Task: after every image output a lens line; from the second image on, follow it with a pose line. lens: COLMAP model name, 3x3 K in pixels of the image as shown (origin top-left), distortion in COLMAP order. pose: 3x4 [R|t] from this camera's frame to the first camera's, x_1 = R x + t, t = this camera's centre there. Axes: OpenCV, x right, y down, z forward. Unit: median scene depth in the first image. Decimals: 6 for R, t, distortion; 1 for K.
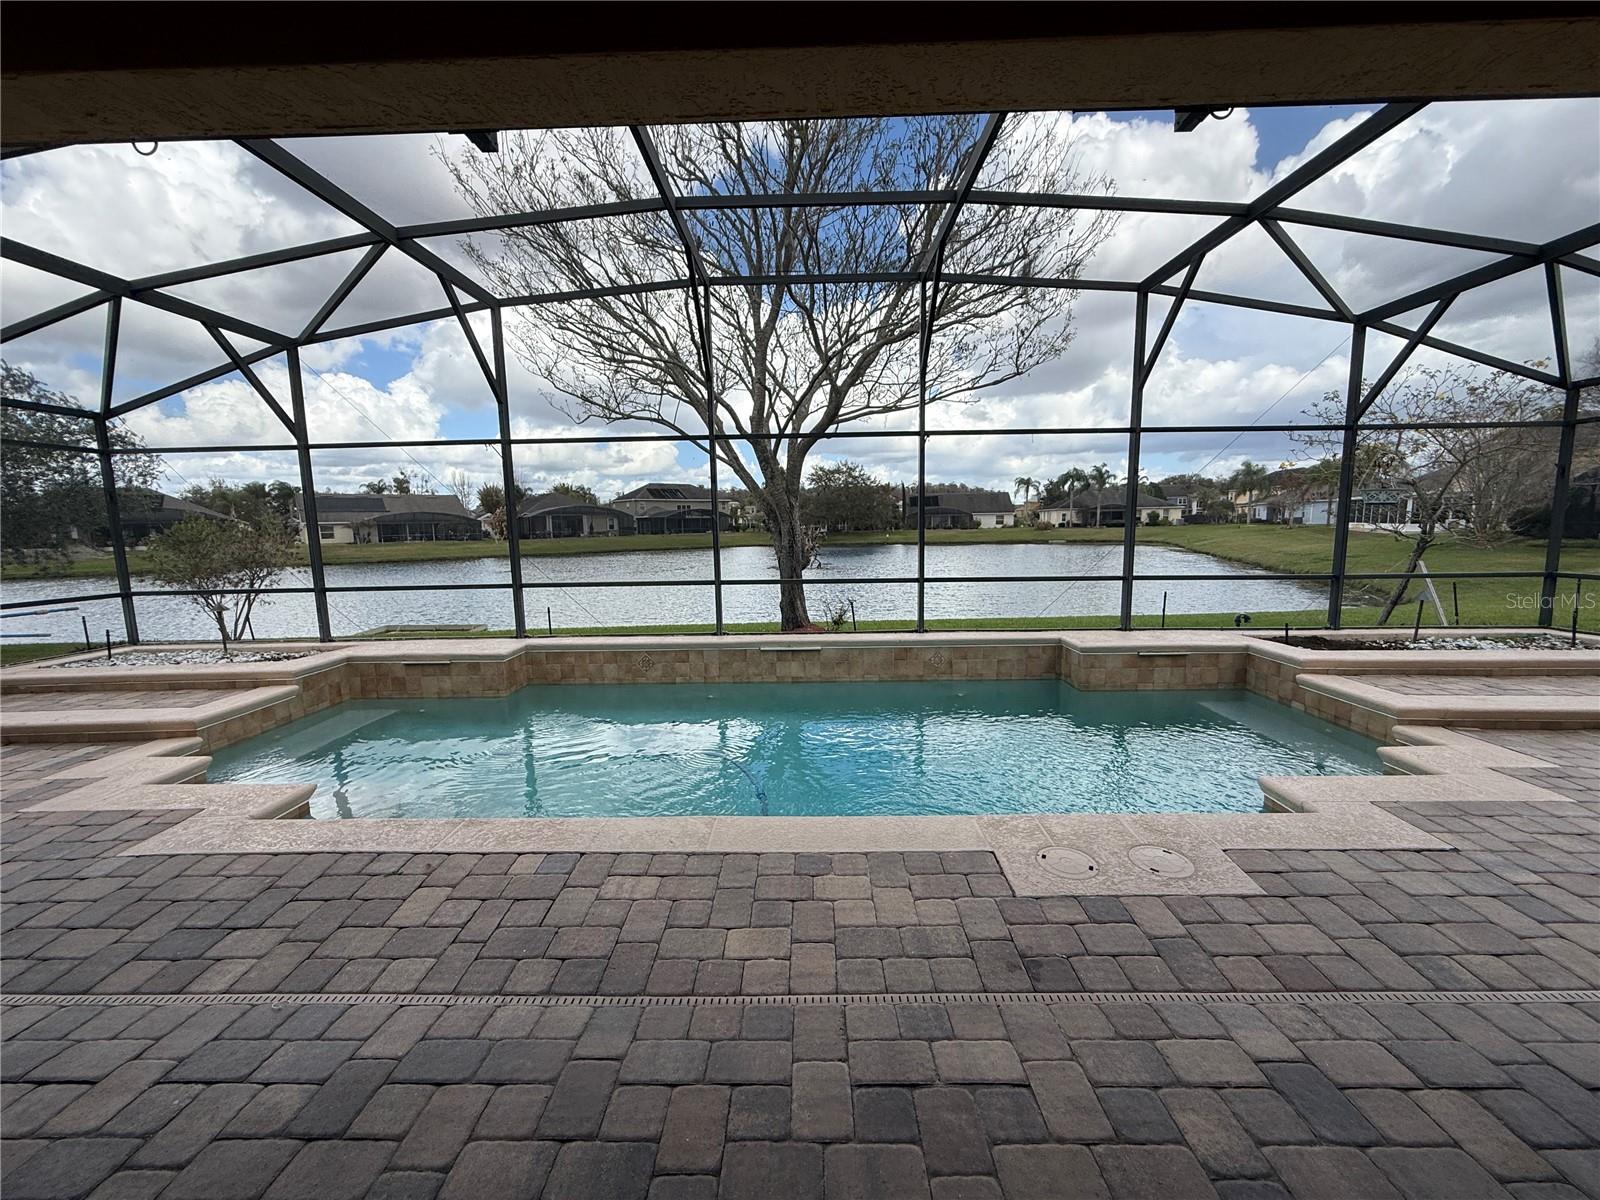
lens RADIAL K [[642.1, 0, 796.2], [0, 642.1, 602.0], [0, 0, 1]] dist [0.001216, -0.000188]
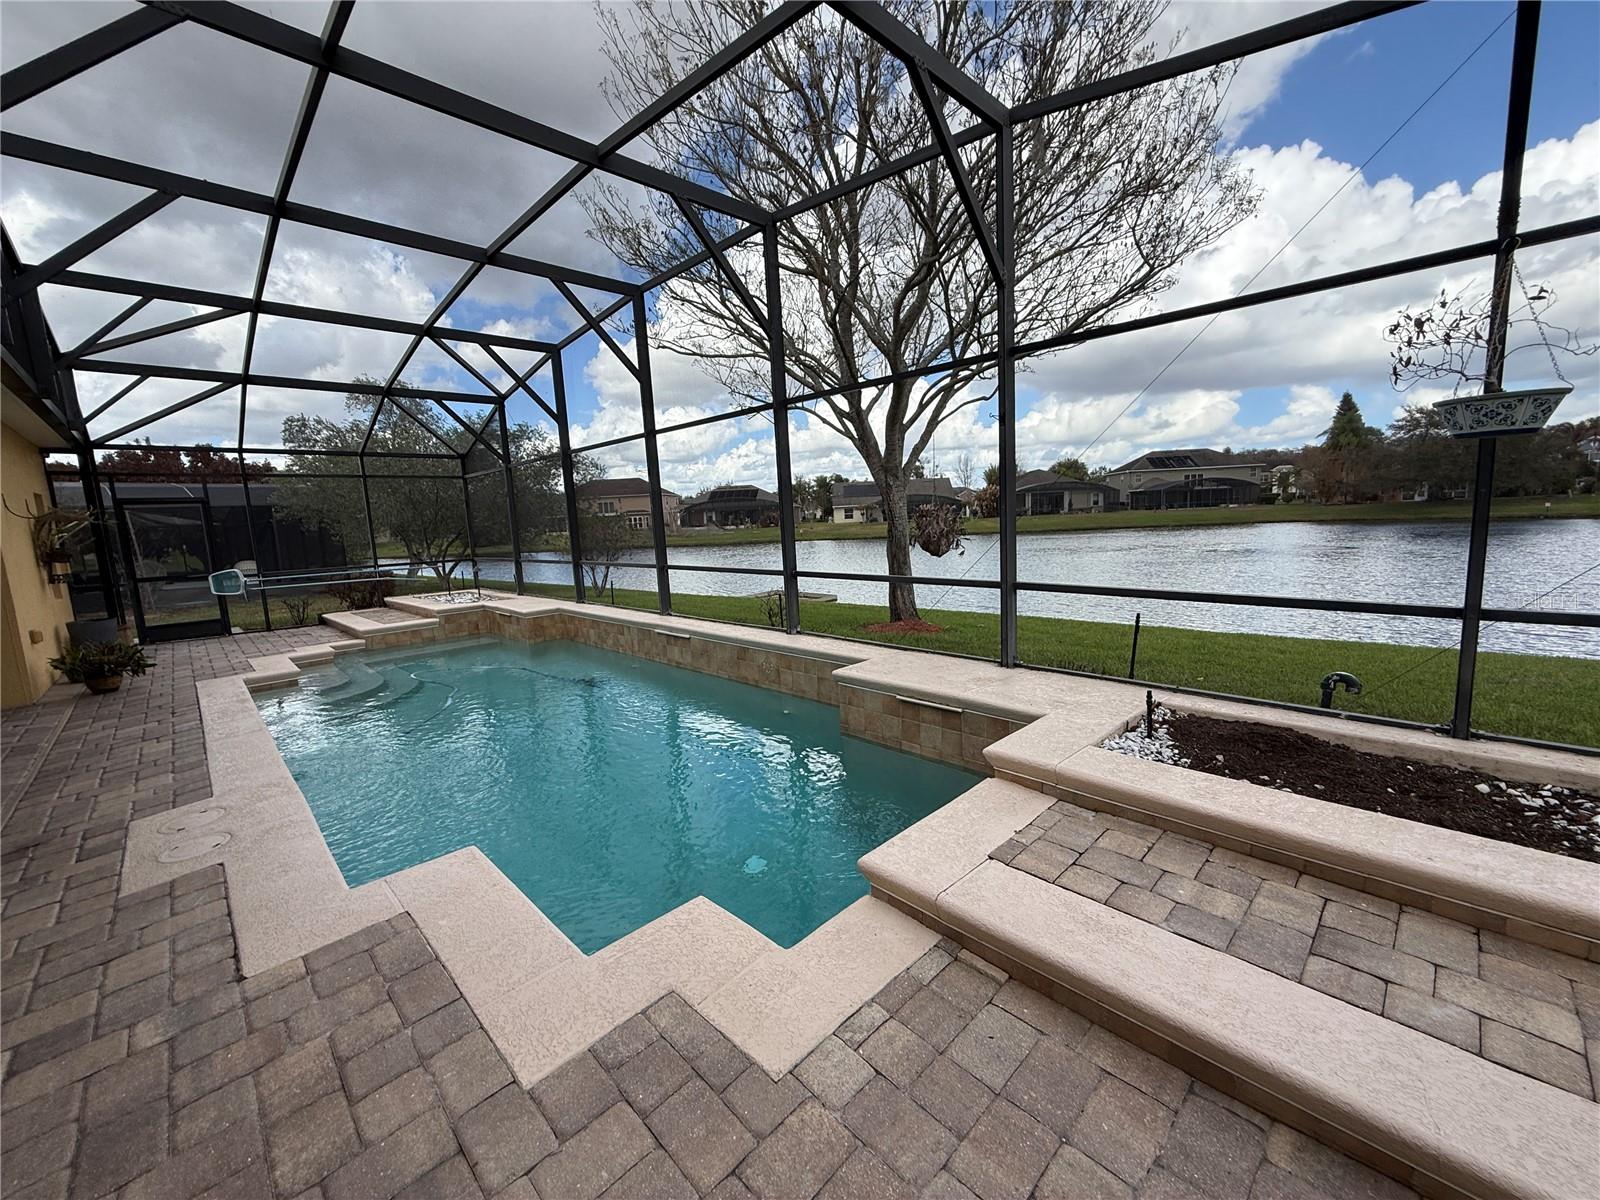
lens RADIAL K [[642.1, 0, 799.5], [0, 642.1, 602.4], [0, 0, 1]] dist [0.001216, -0.000188]
pose [[0.712624, 0.080883, -0.696868, 0.894769], [-0.055068, 0.996716, 0.059373, -0.053055], [0.699381, -0.003936, 0.714738, 0.420869]]
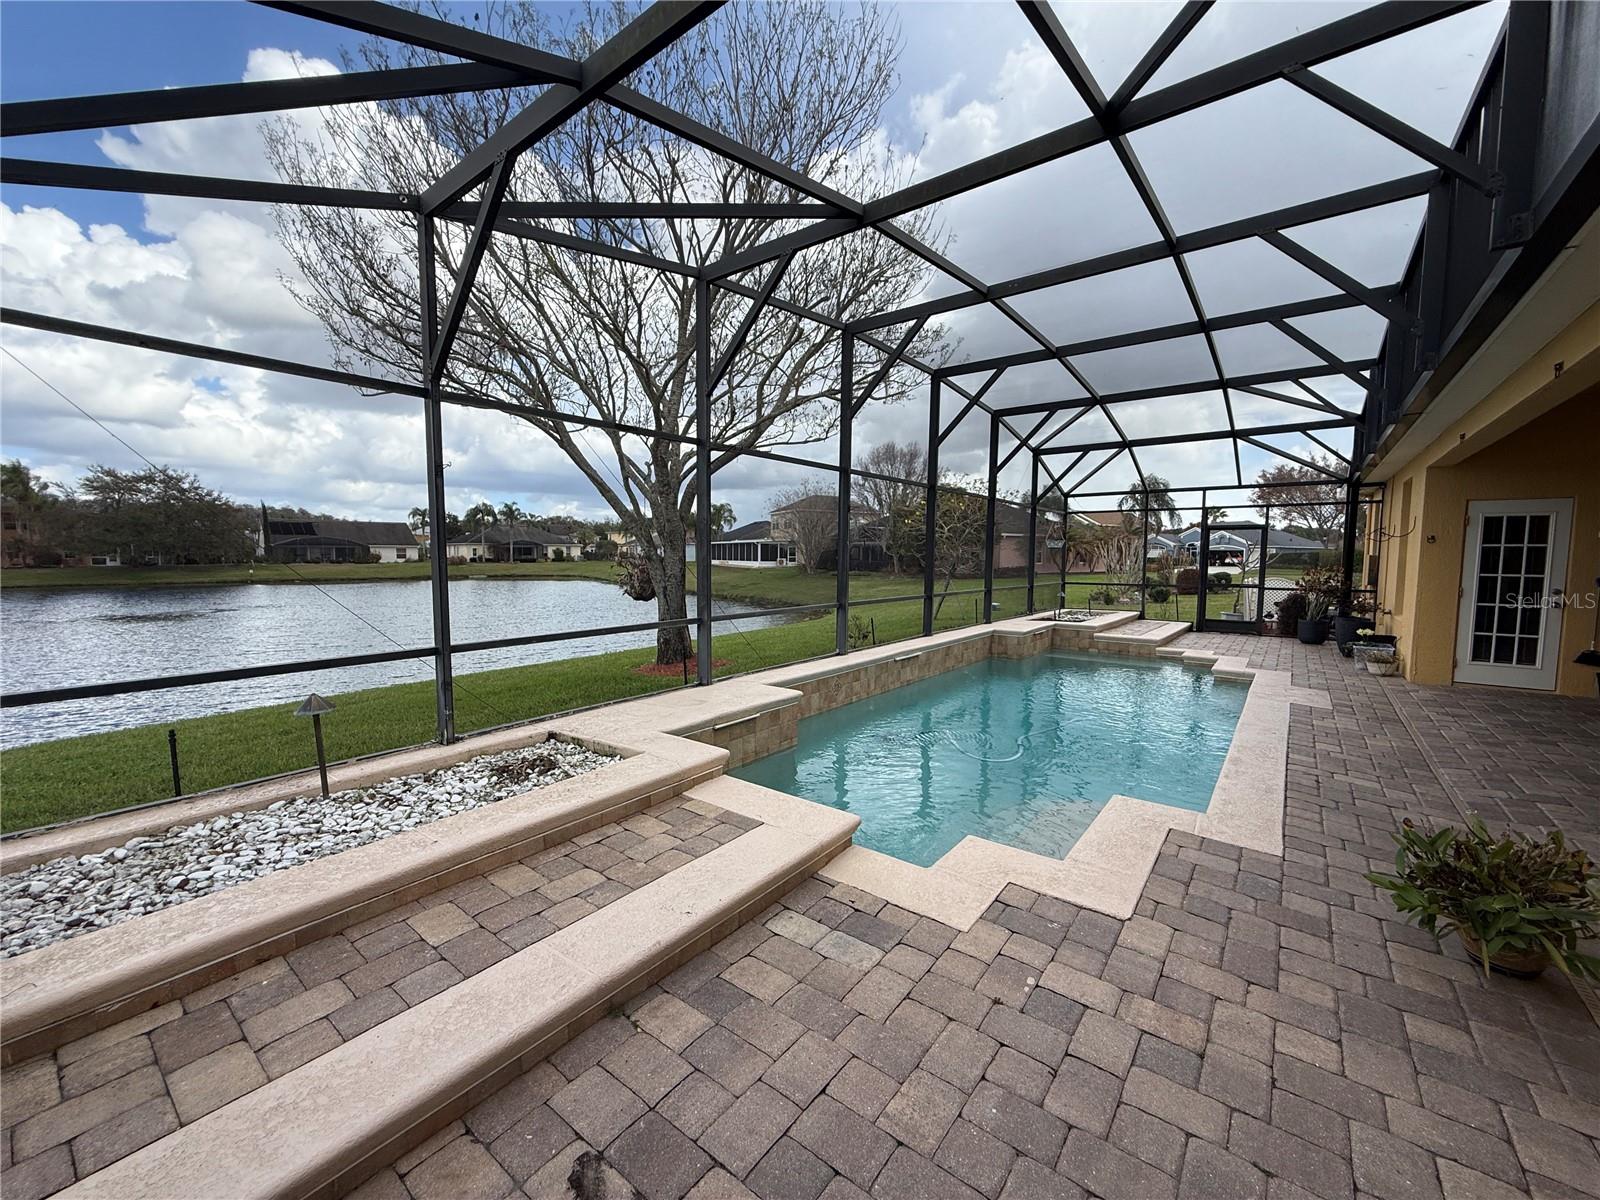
lens RADIAL K [[642.1, 0, 797.3], [0, 642.1, 602.5], [0, 0, 1]] dist [0.001216, -0.000188]
pose [[0.595224, -0.042591, 0.802431, -1.124546], [0.086302, 0.996207, -0.011141, -0.031823], [-0.798912, 0.075883, 0.596641, 0.469802]]
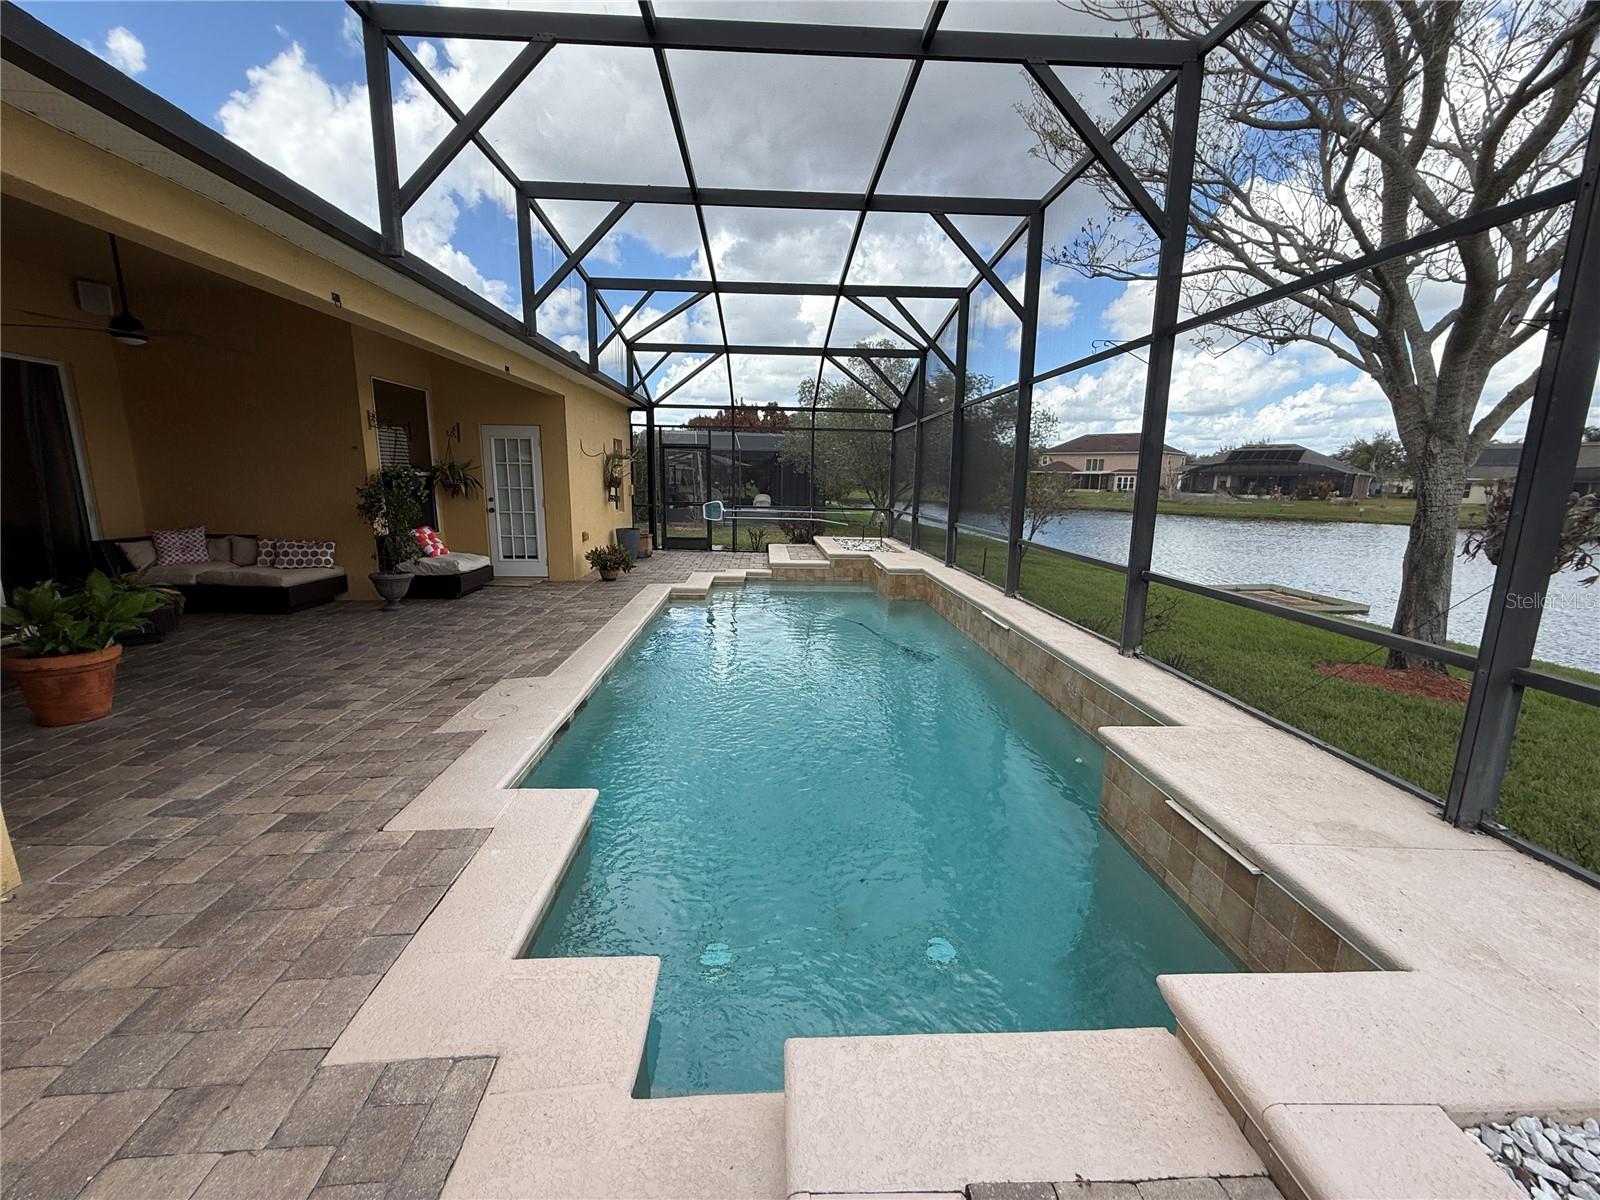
lens RADIAL K [[642.1, 0, 794.6], [0, 642.1, 599.8], [0, 0, 1]] dist [0.001216, -0.000188]
pose [[0.059949, 0.206111, -0.976690, 0.874406], [-0.140727, 0.970423, 0.196151, -0.094189], [0.988232, 0.125688, 0.087182, 0.673681]]
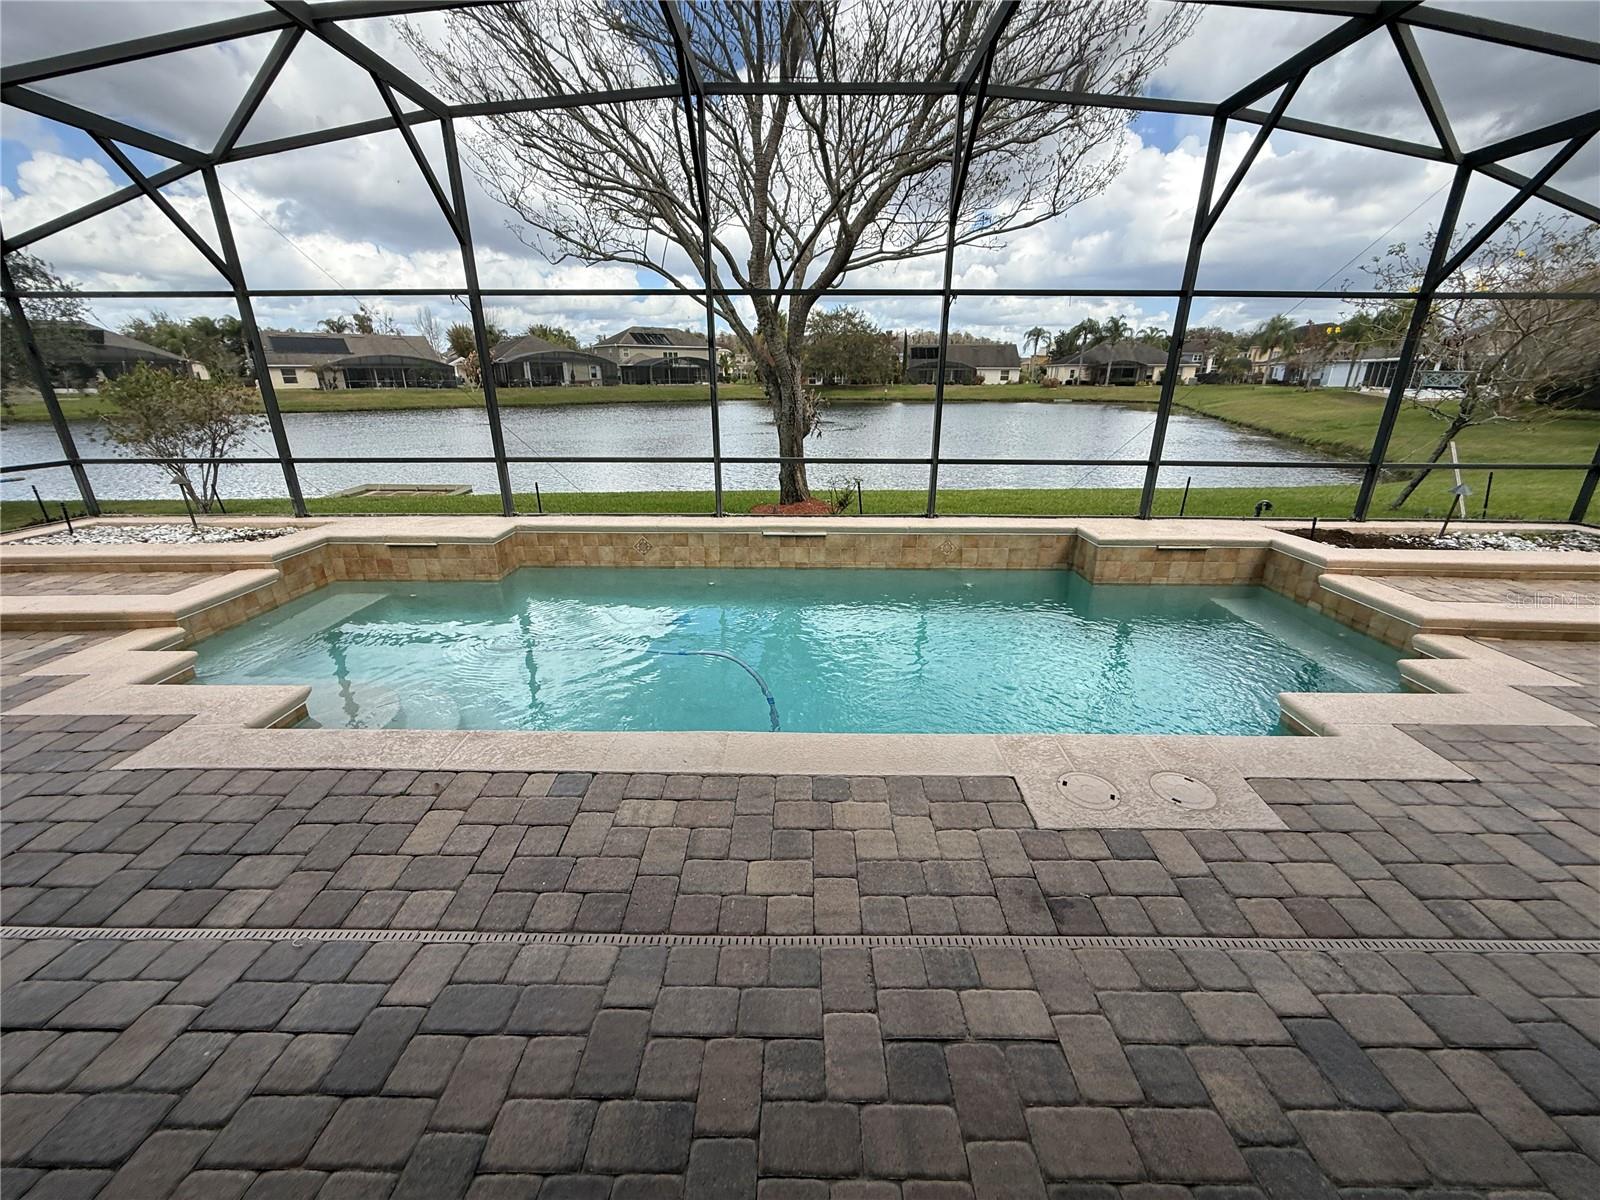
lens RADIAL K [[642.1, 0, 796.4], [0, 642.1, 604.1], [0, 0, 1]] dist [0.001216, -0.000188]
pose [[0.999781, 0.013647, 0.015890, -0.021143], [-0.016821, 0.975167, 0.220832, -0.038119], [-0.012481, -0.221051, 0.975182, 0.047455]]
